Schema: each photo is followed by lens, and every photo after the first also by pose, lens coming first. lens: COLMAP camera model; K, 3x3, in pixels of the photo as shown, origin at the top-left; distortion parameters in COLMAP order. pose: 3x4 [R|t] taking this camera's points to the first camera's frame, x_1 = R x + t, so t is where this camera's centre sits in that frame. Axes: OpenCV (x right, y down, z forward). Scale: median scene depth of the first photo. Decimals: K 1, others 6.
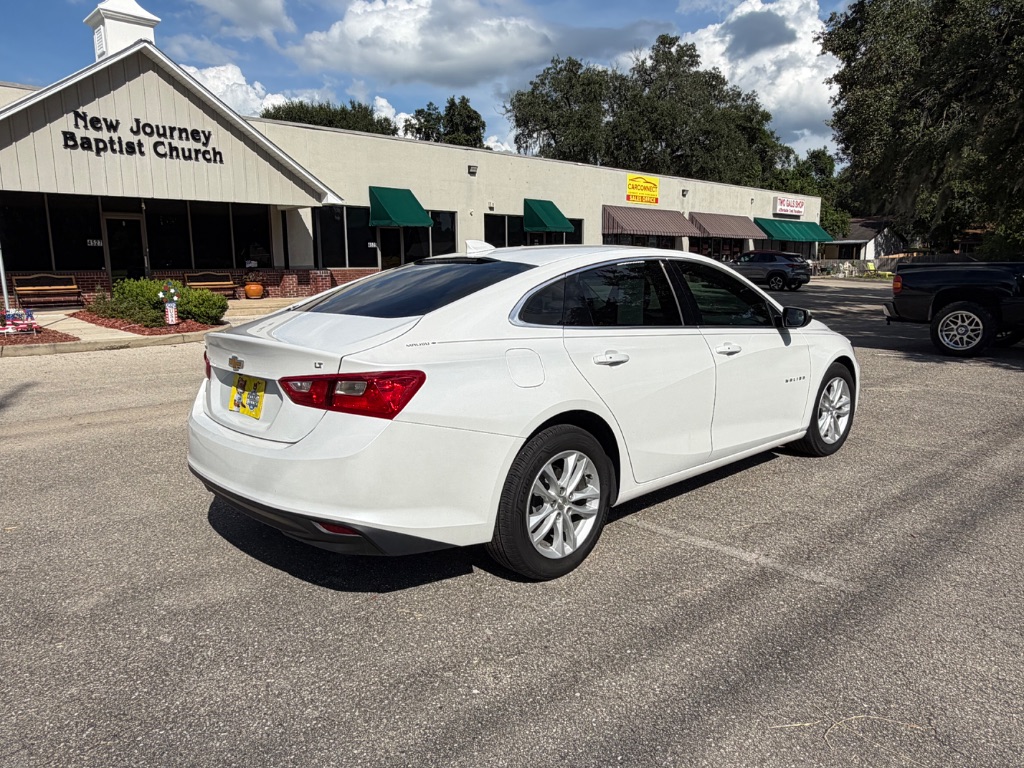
lens RADIAL K [[732.4, 0, 505.1], [0, 732.4, 387.1], [0, 0, 1]] dist [-0.000451, 0.004465]
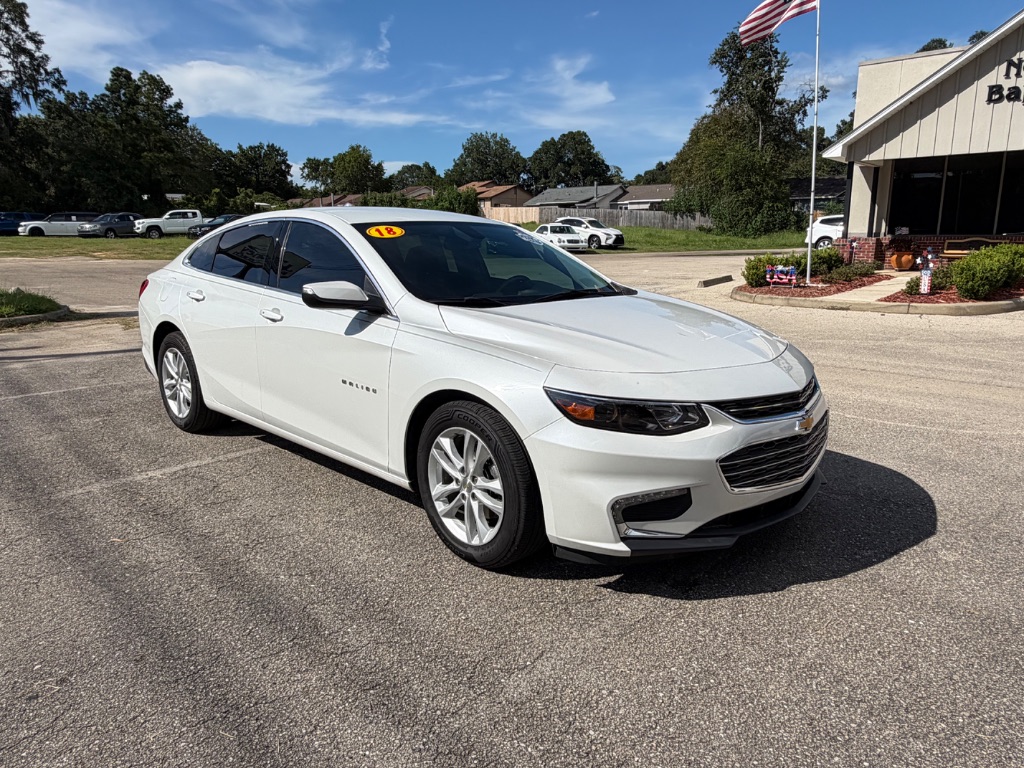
lens RADIAL K [[732.4, 0, 505.1], [0, 732.4, 387.1], [0, 0, 1]] dist [-0.000451, 0.004465]
pose [[0.009170, 0.211122, -0.977417, 0.401918], [-0.168539, 0.963800, 0.206599, -0.065381], [0.985652, 0.162839, 0.044420, 0.410230]]
